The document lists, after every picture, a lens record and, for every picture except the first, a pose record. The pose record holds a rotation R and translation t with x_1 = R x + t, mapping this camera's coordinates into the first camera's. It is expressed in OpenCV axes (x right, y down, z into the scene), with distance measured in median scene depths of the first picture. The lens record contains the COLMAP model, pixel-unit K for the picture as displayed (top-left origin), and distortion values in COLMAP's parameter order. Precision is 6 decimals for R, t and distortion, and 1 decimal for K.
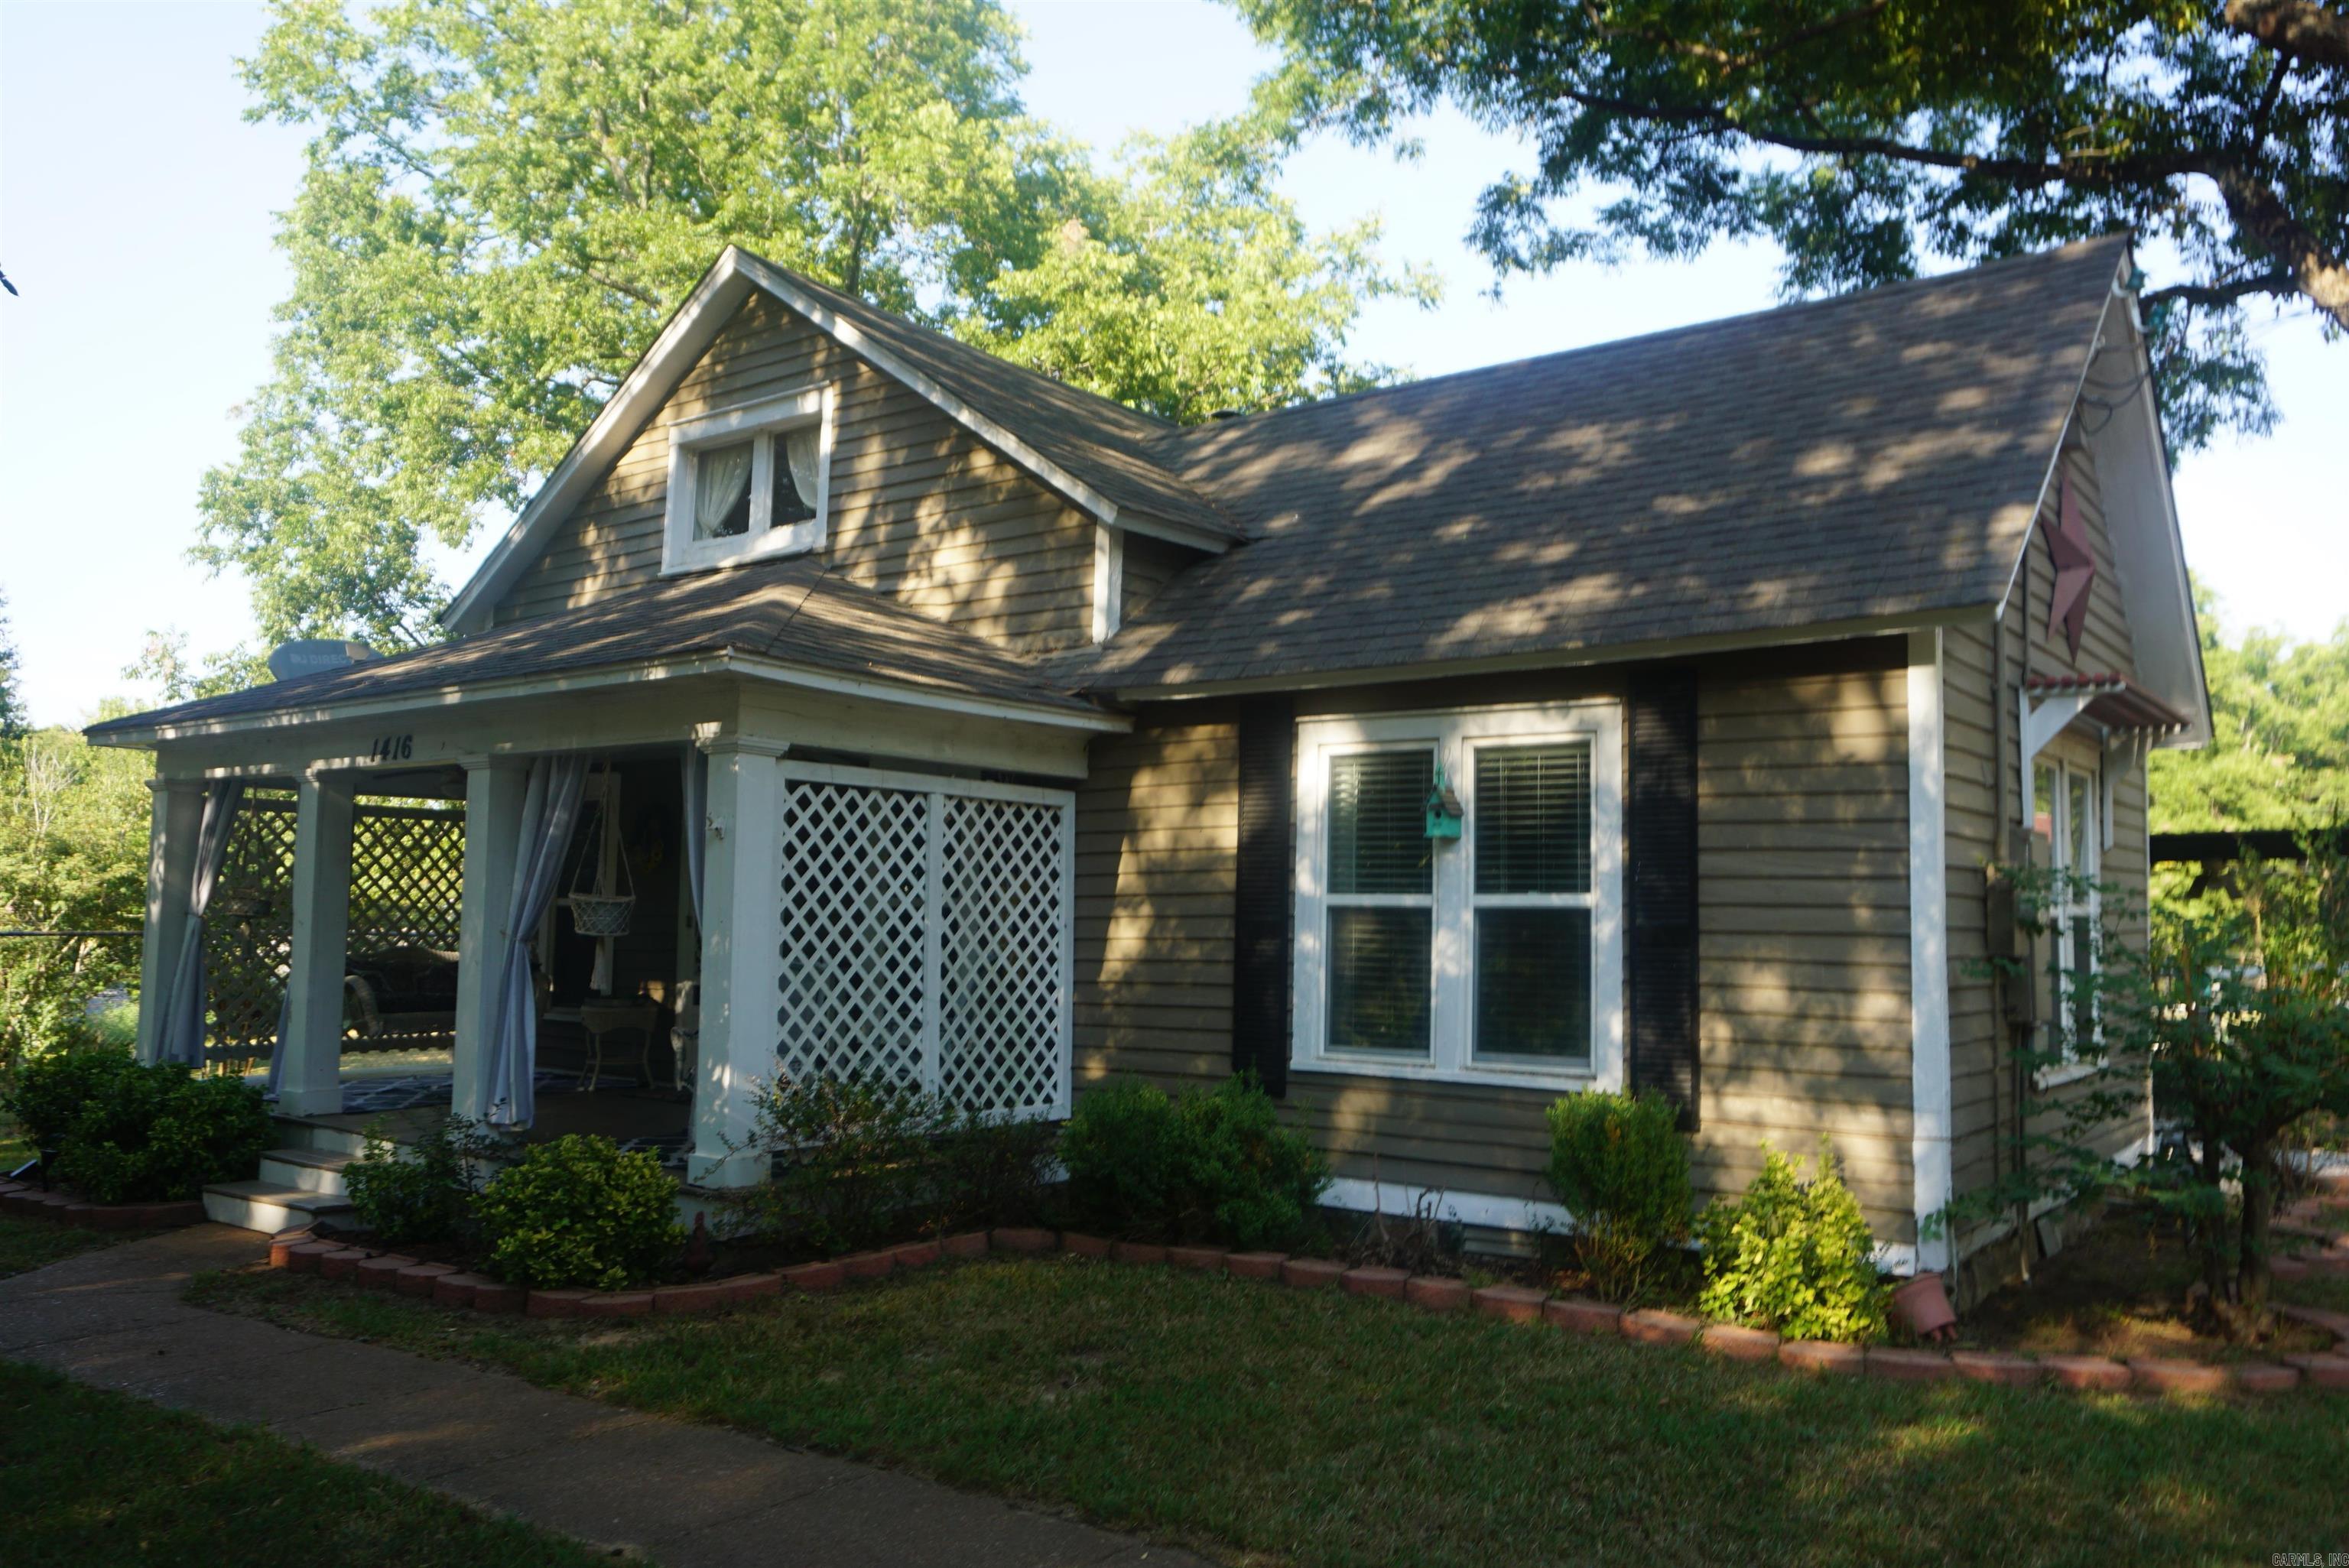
lens RADIAL K [[1780.7, 0, 1132.6], [0, 1780.7, 779.5], [0, 0, 1]] dist [-0.012267, 0.015711]
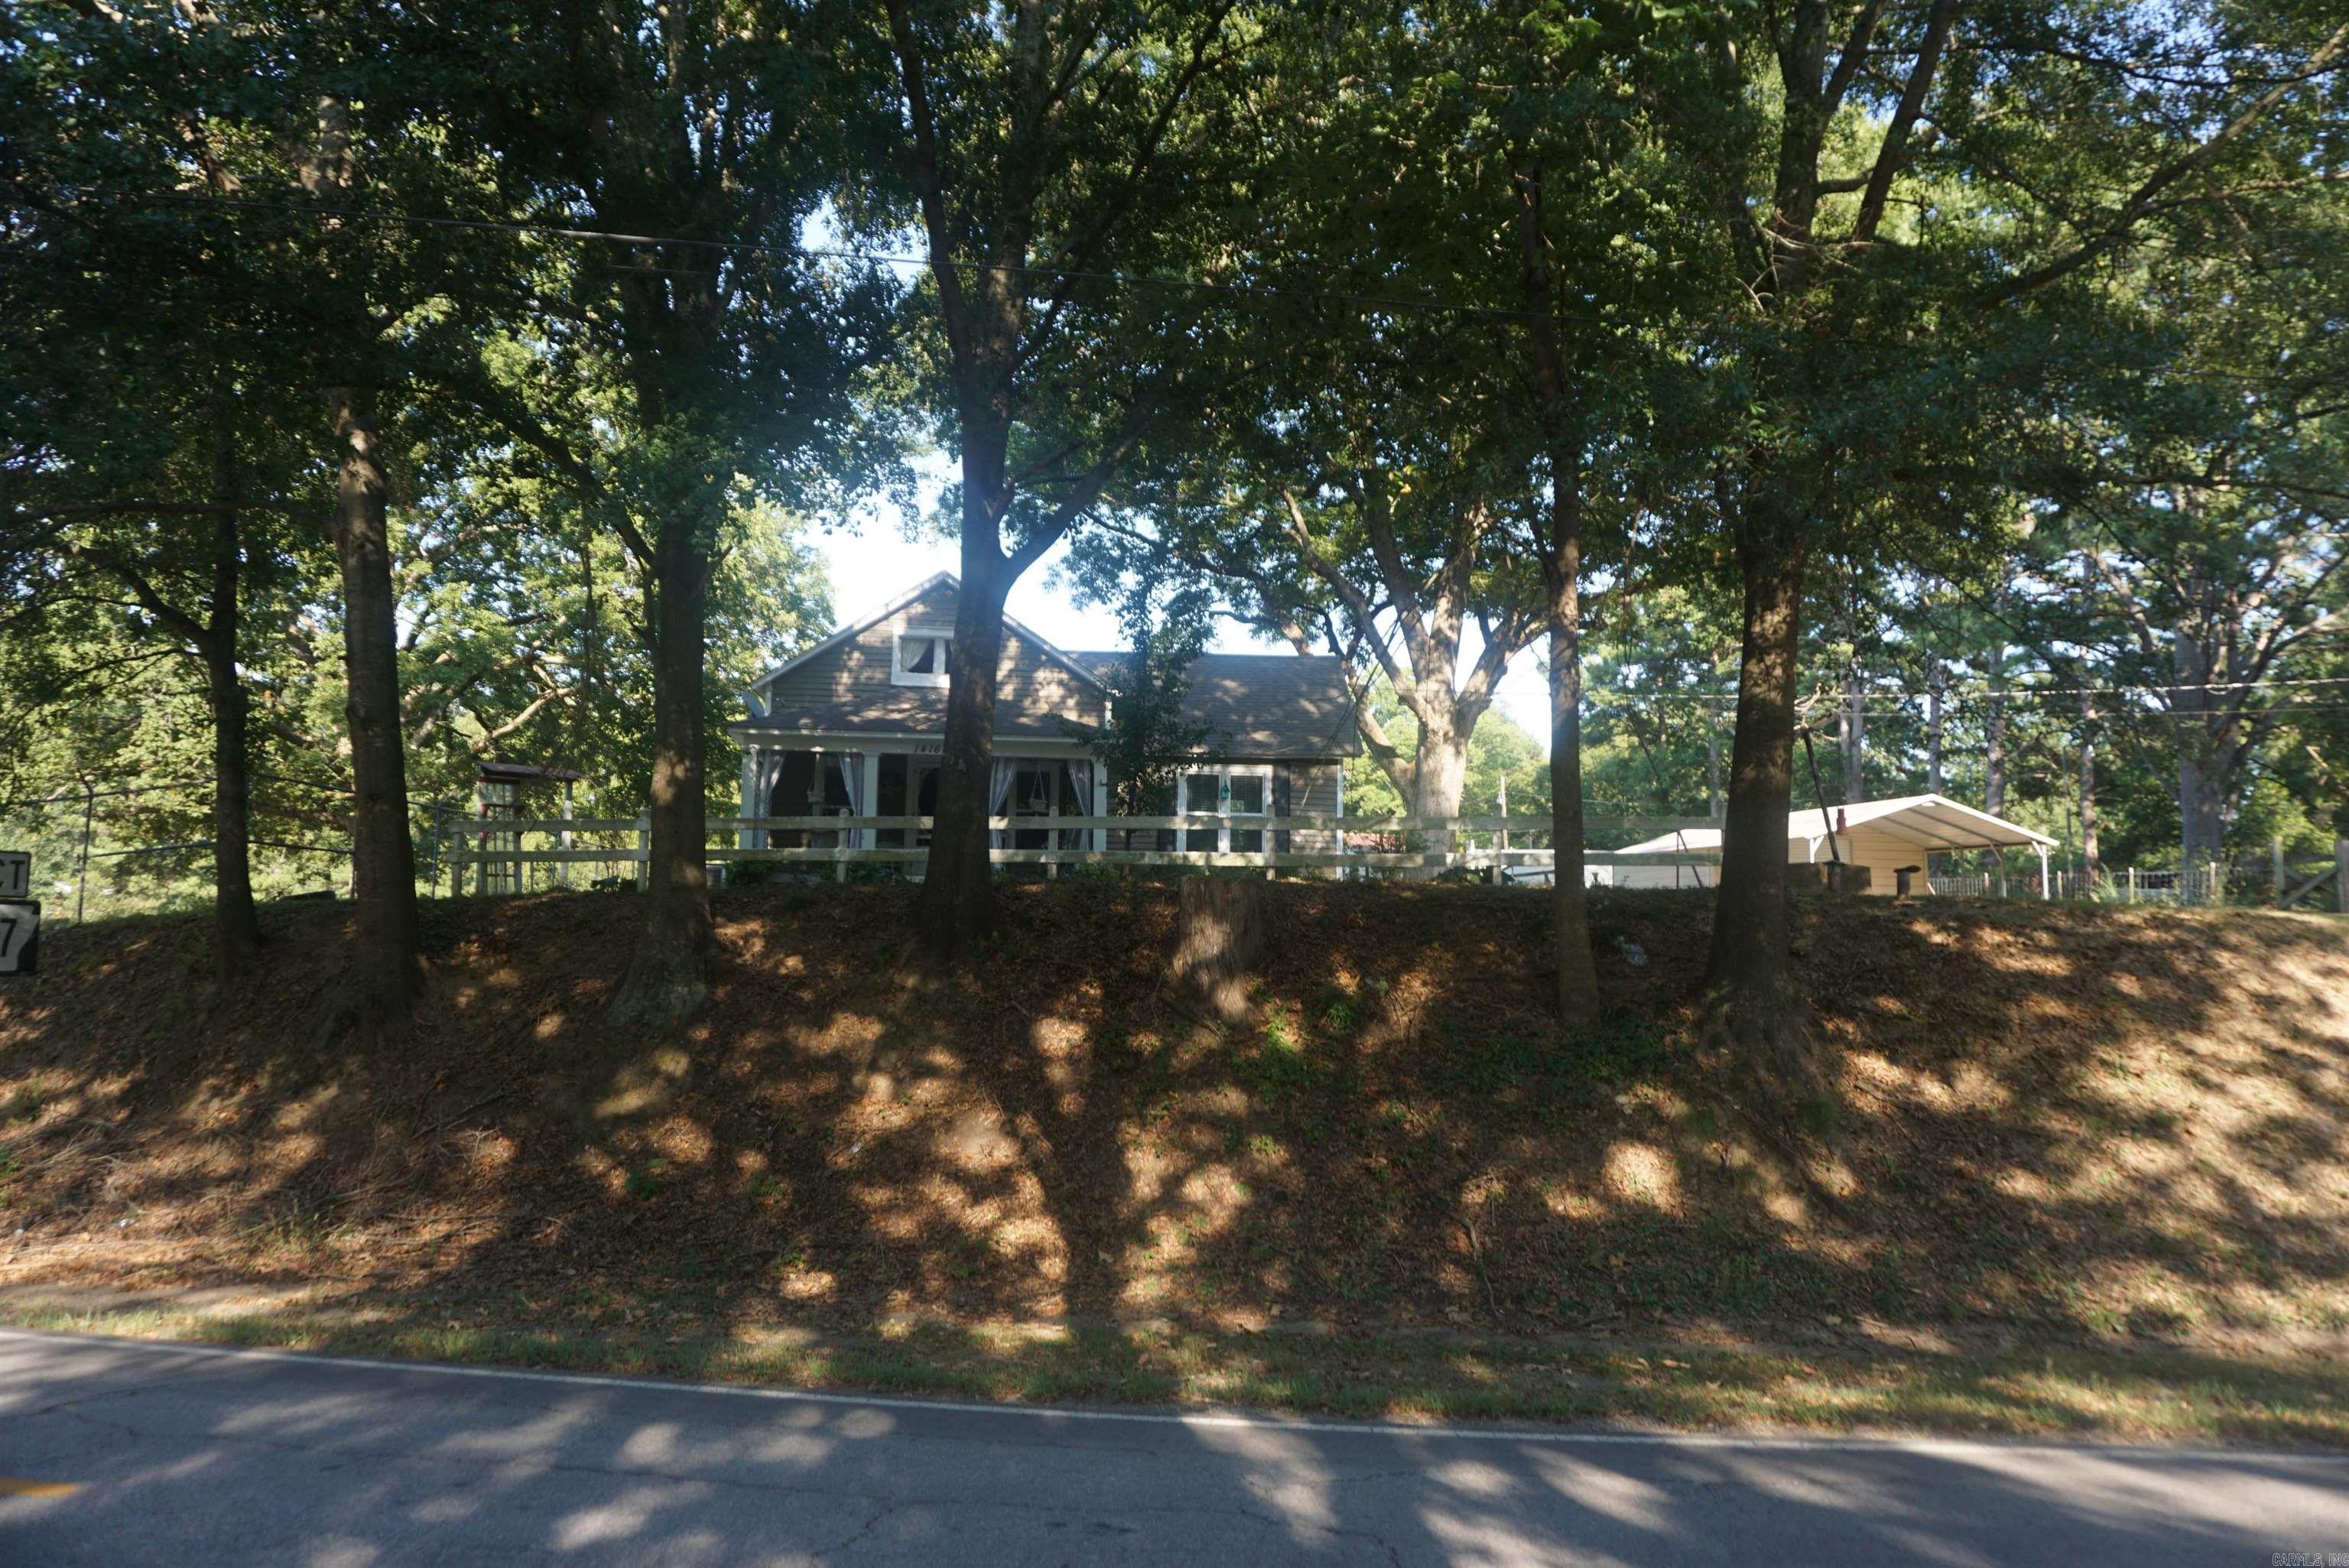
lens RADIAL K [[1566.2, 0, 1180.8], [0, 1566.2, 787.3], [0, 0, 1]] dist [-0.056685, 0.037089]
pose [[0.726380, 0.068192, 0.683902, -1.903068], [-0.065323, 0.997411, -0.030071, 0.104428], [-0.684182, -0.022831, 0.728954, -1.201464]]
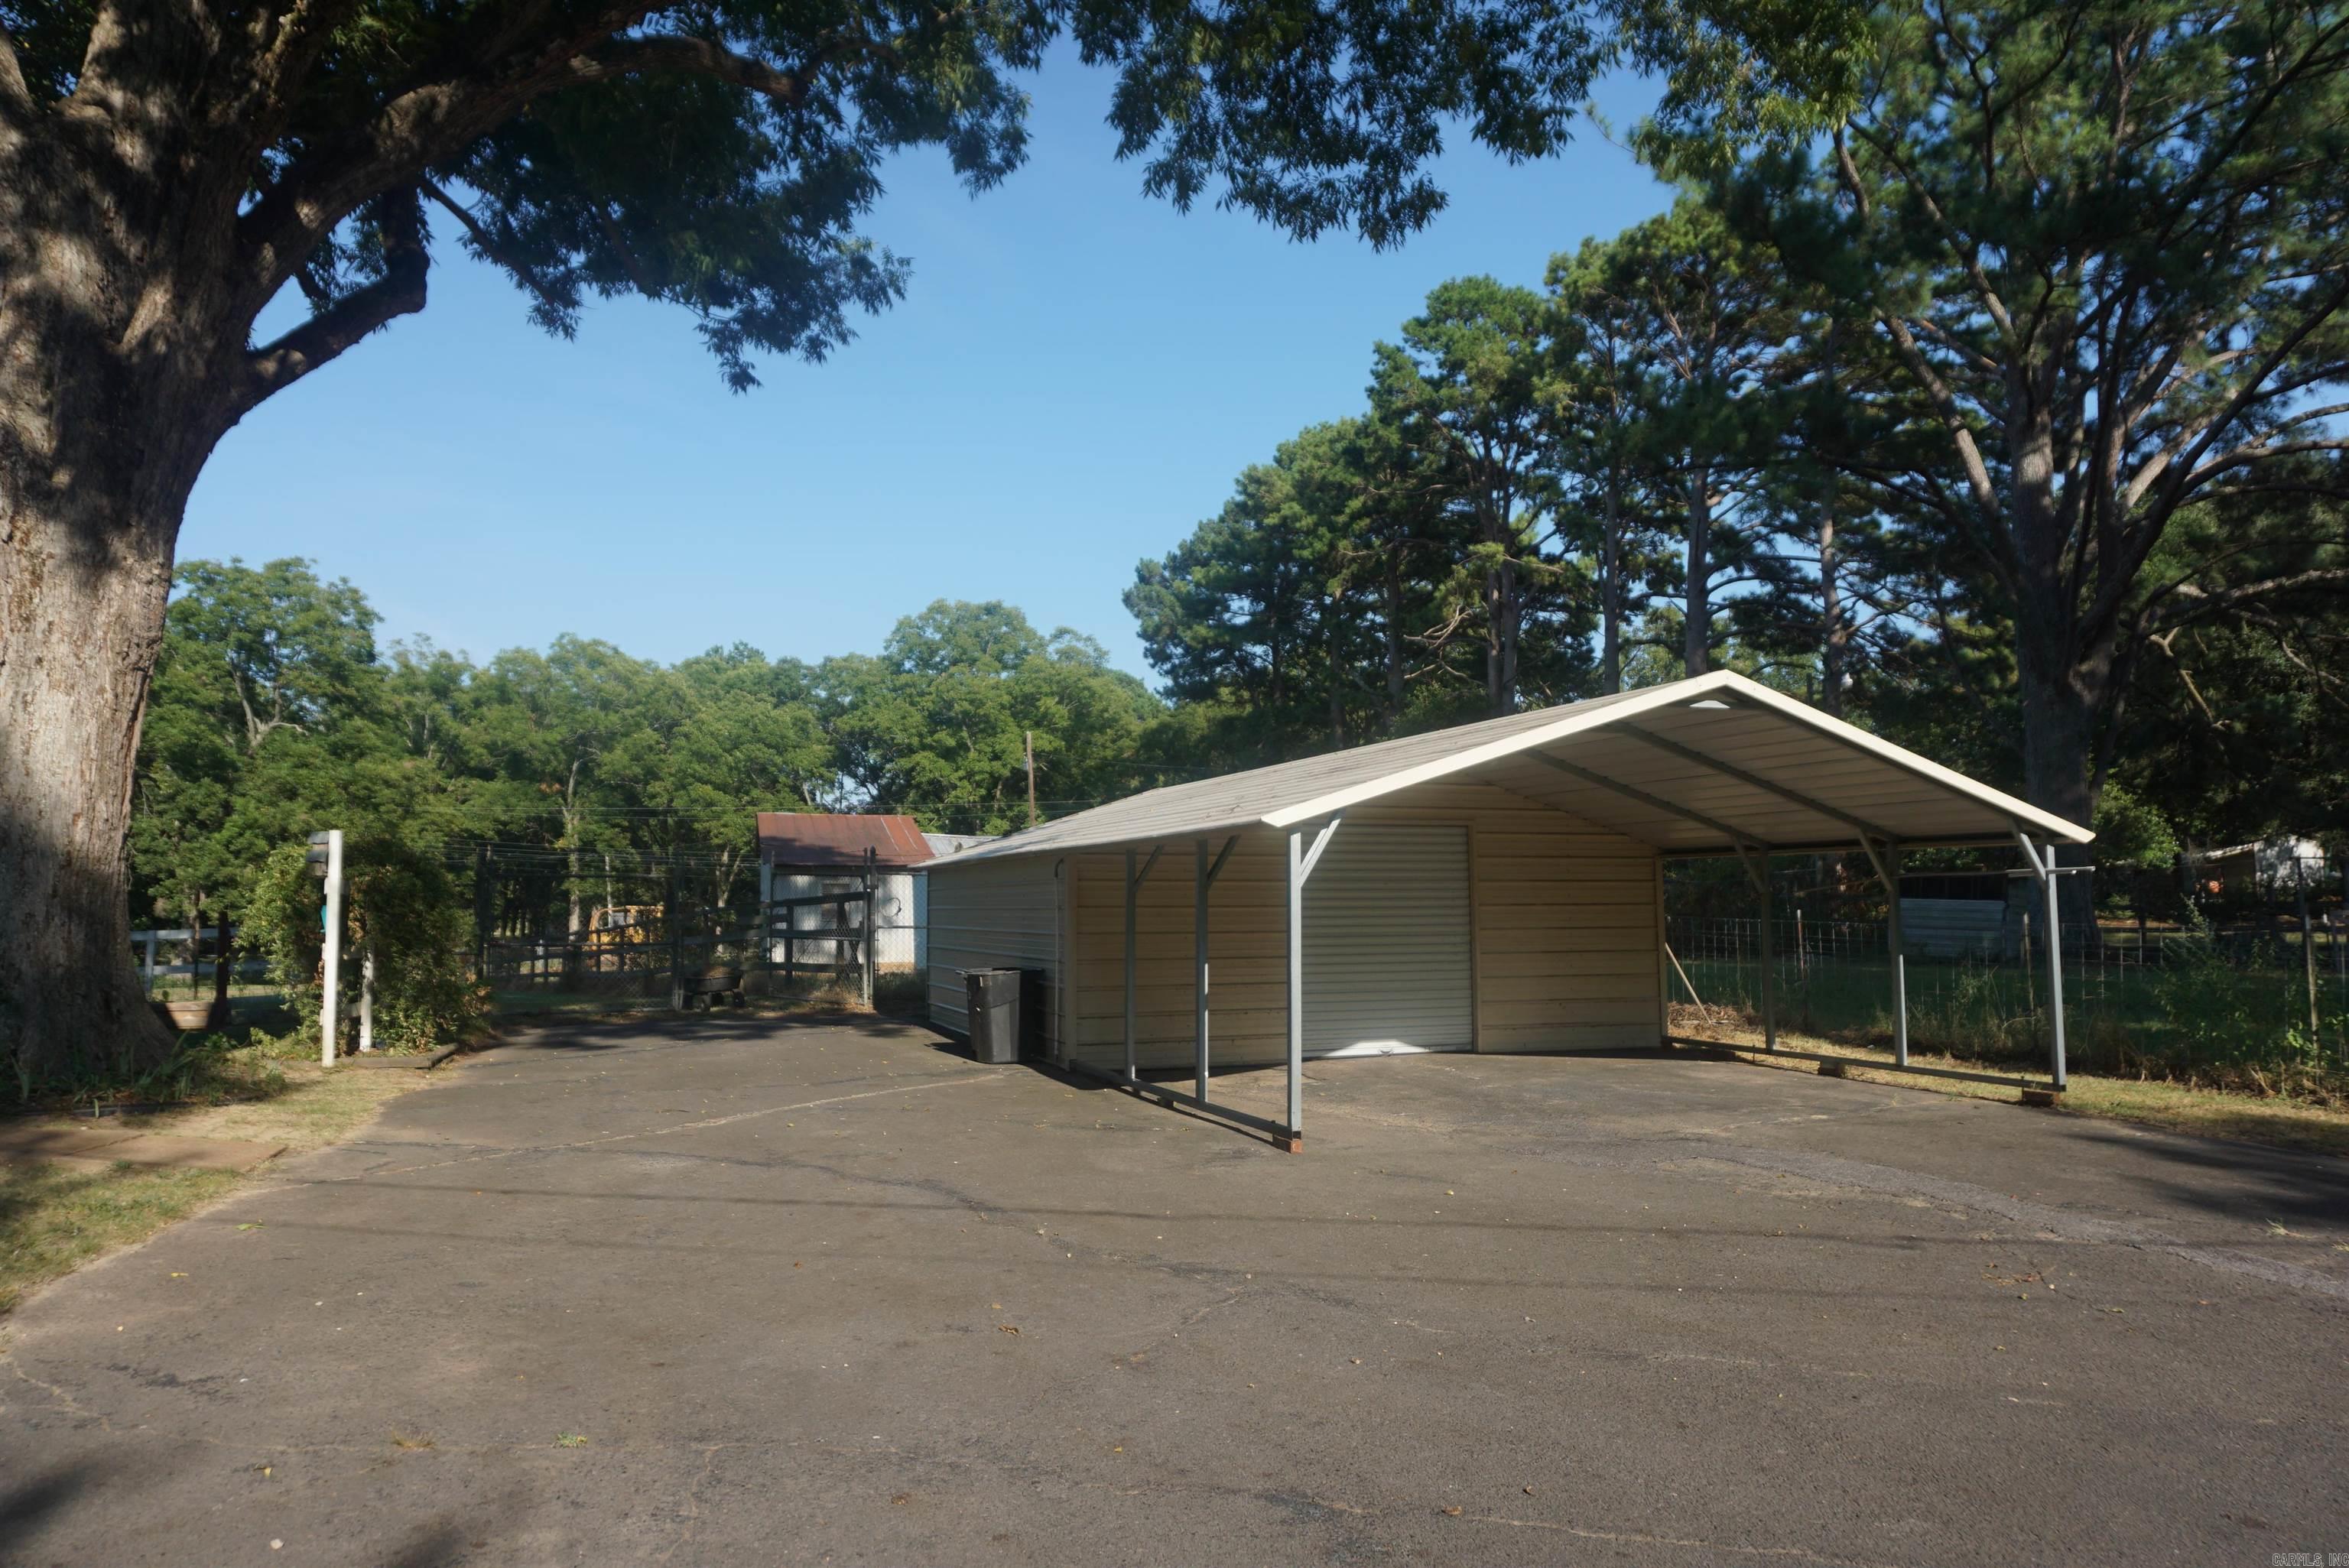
lens RADIAL K [[1566.2, 0, 1169.4], [0, 1566.2, 787.6], [0, 0, 1]] dist [-0.056685, 0.037089]
pose [[0.582502, 0.059398, 0.810656, 0.871238], [-0.061879, 0.997673, -0.028638, 0.024582], [-0.810470, -0.033481, 0.584822, -0.046349]]
